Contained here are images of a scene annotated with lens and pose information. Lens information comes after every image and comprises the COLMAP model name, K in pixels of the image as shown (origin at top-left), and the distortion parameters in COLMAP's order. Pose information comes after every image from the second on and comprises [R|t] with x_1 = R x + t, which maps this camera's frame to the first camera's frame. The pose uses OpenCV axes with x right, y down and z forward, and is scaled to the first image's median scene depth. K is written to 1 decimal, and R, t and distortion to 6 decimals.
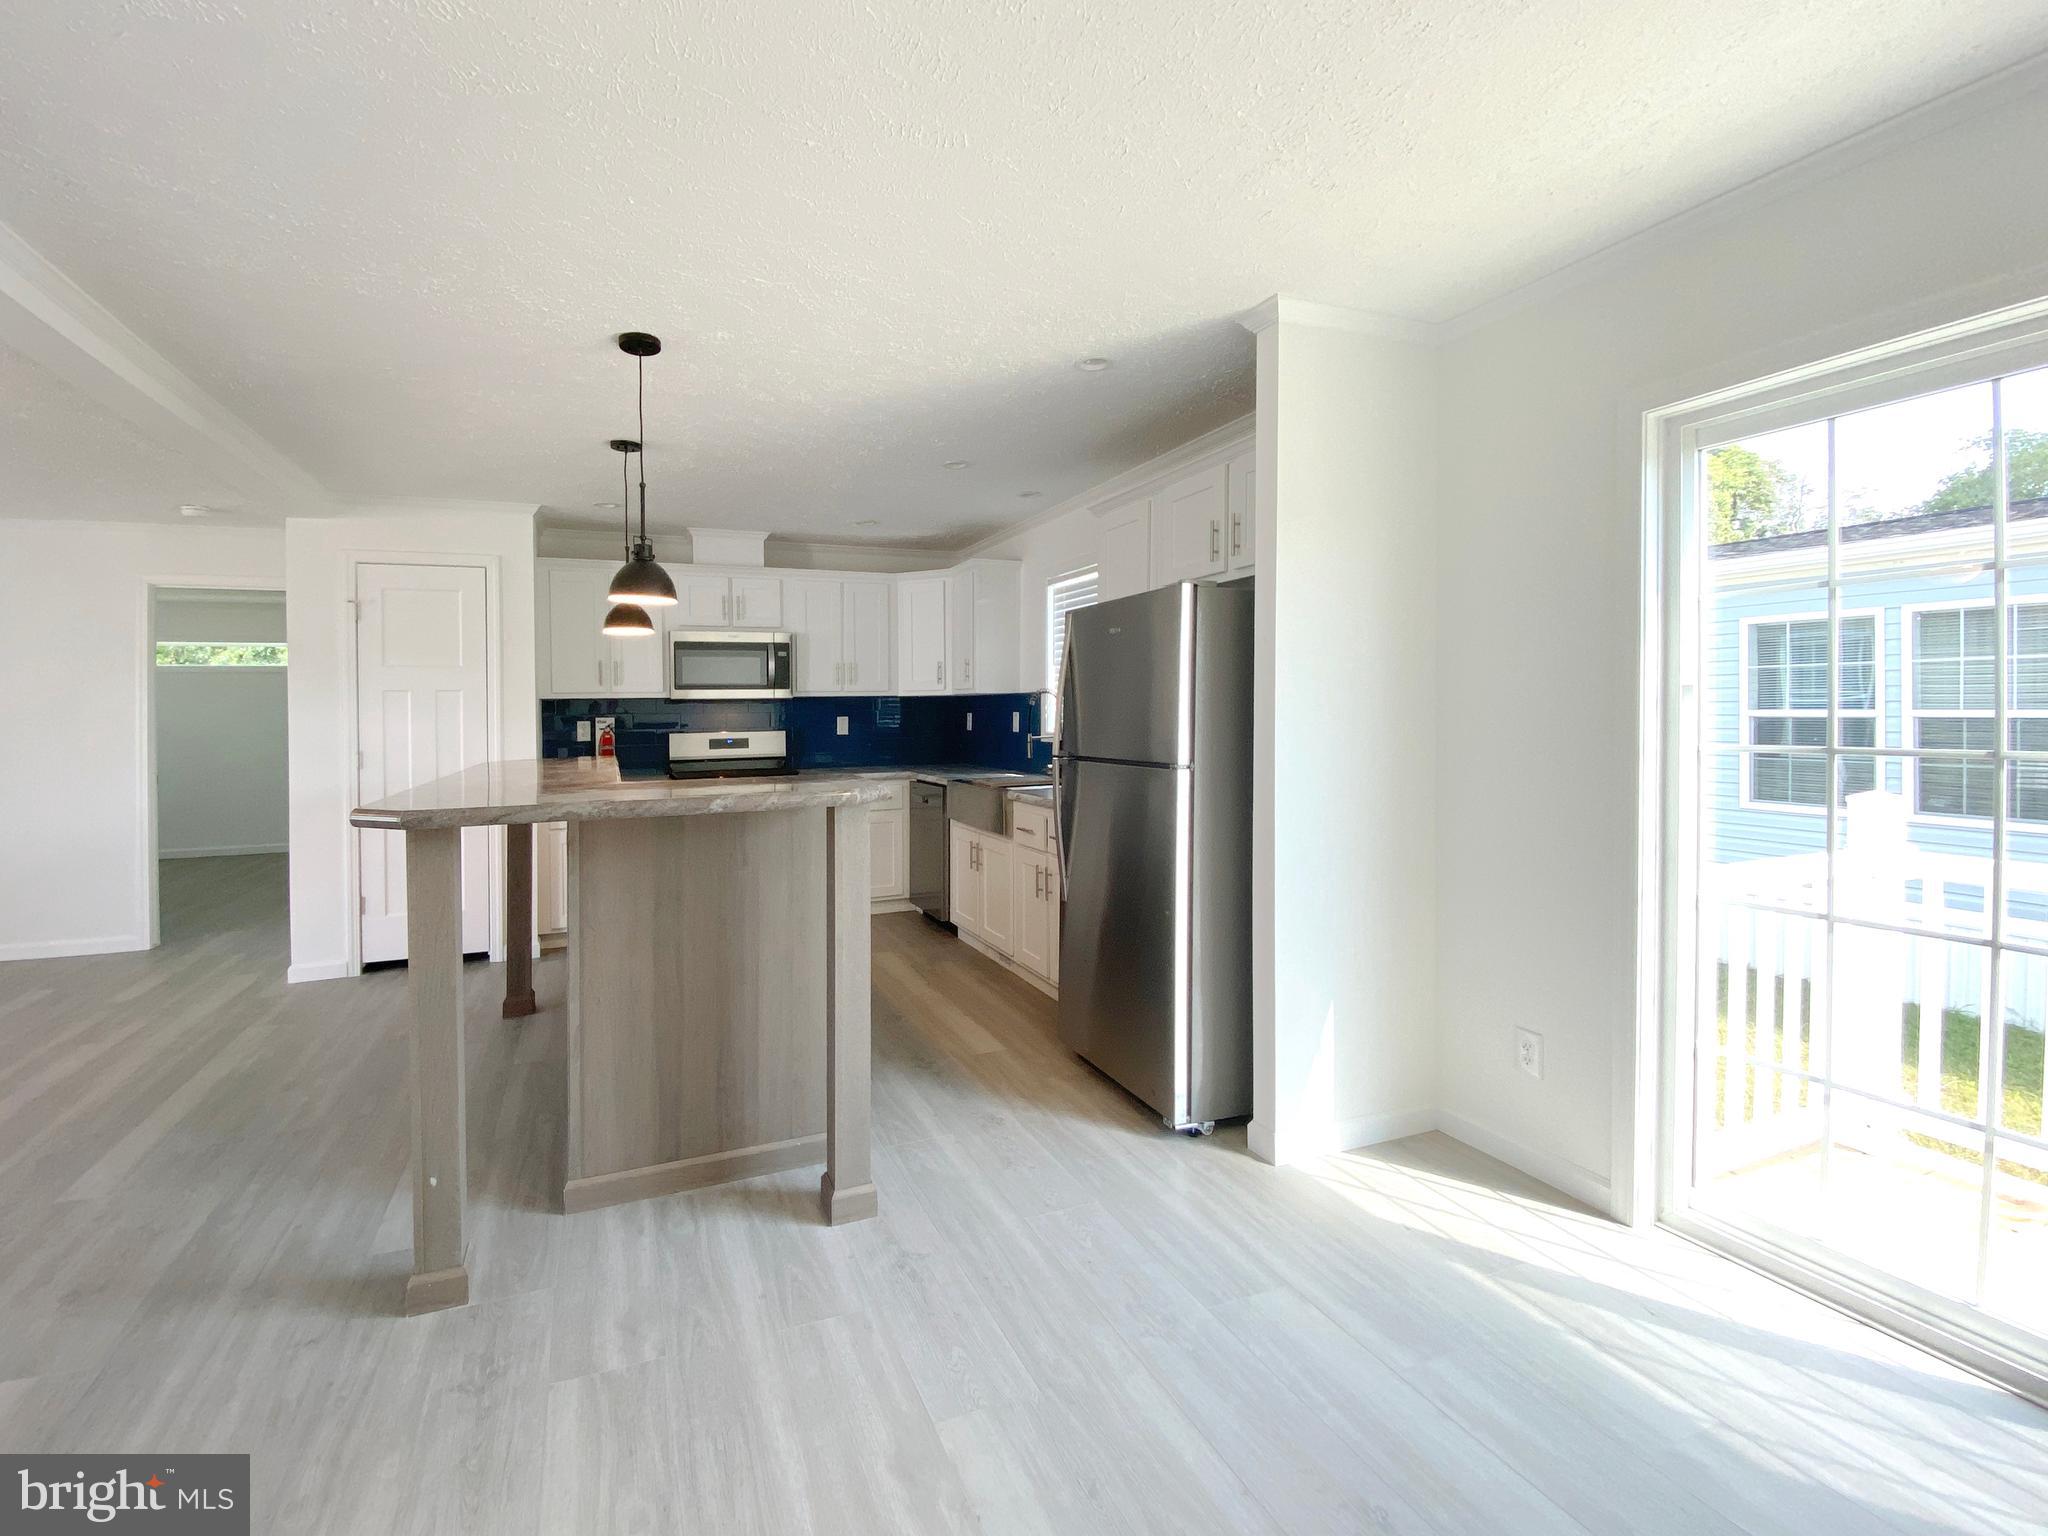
lens RADIAL K [[927.4, 0, 1012.8], [0, 927.4, 732.5], [0, 0, 1]] dist [0.041840, -0.034434]
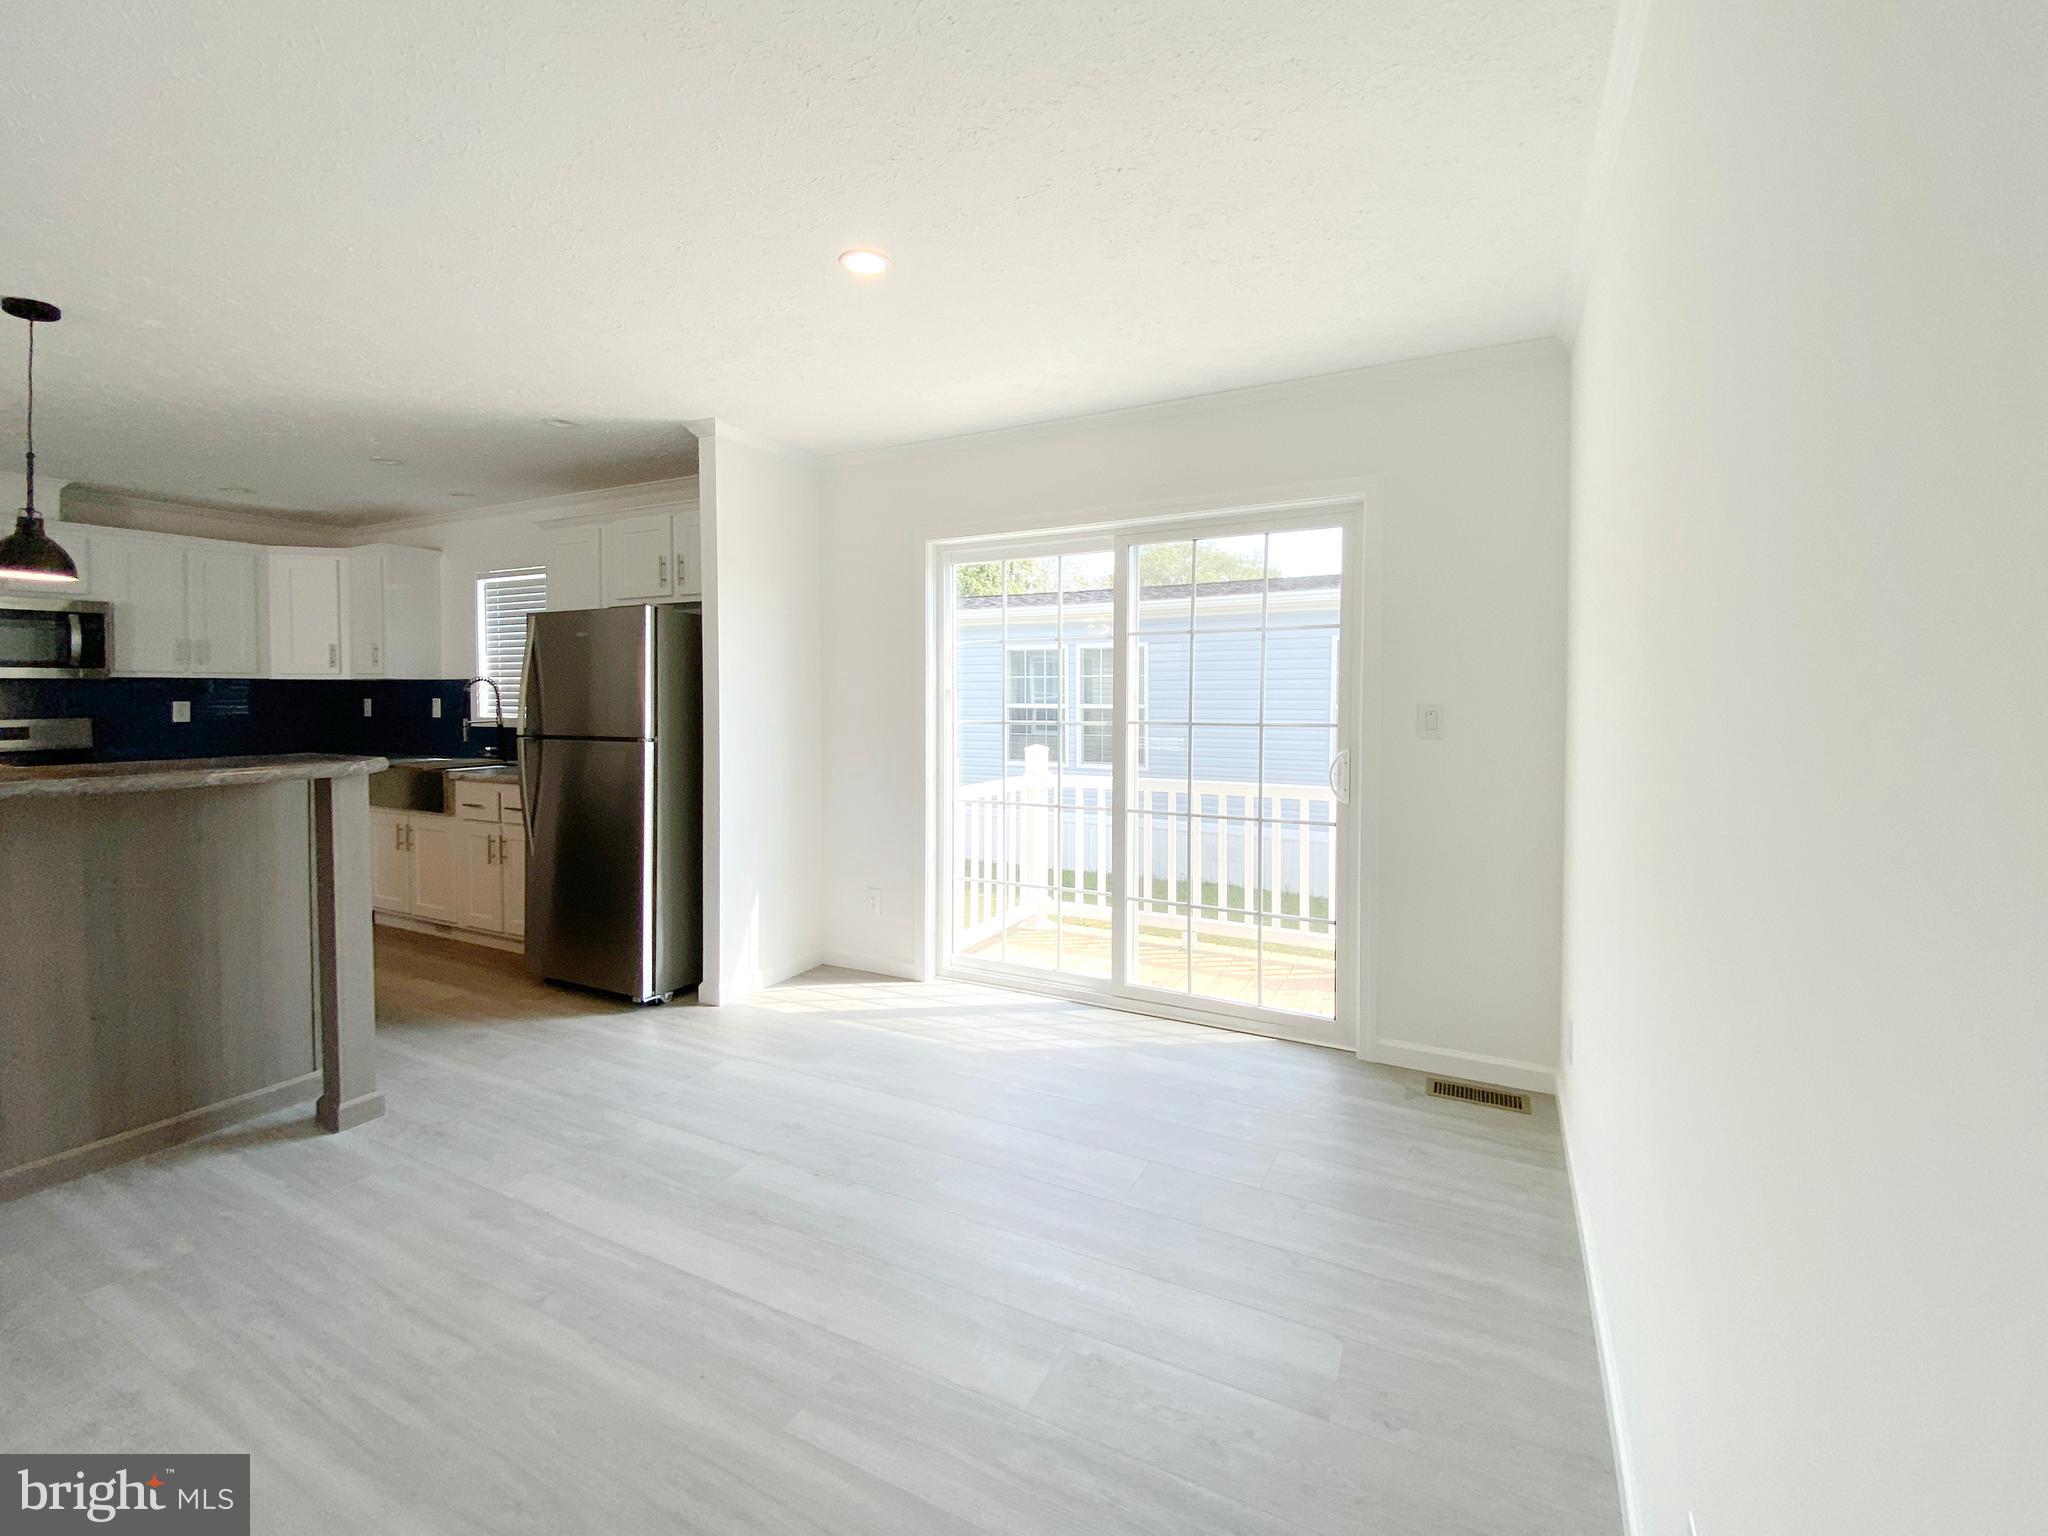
lens RADIAL K [[941.6, 0, 1091.6], [0, 941.6, 732.5], [0, 0, 1]] dist [0.042400, -0.035530]
pose [[0.761908, -0.010660, 0.647597, -0.224027], [0.004294, 0.999926, 0.011408, 0.012331], [-0.647671, -0.005911, 0.761897, -0.488952]]
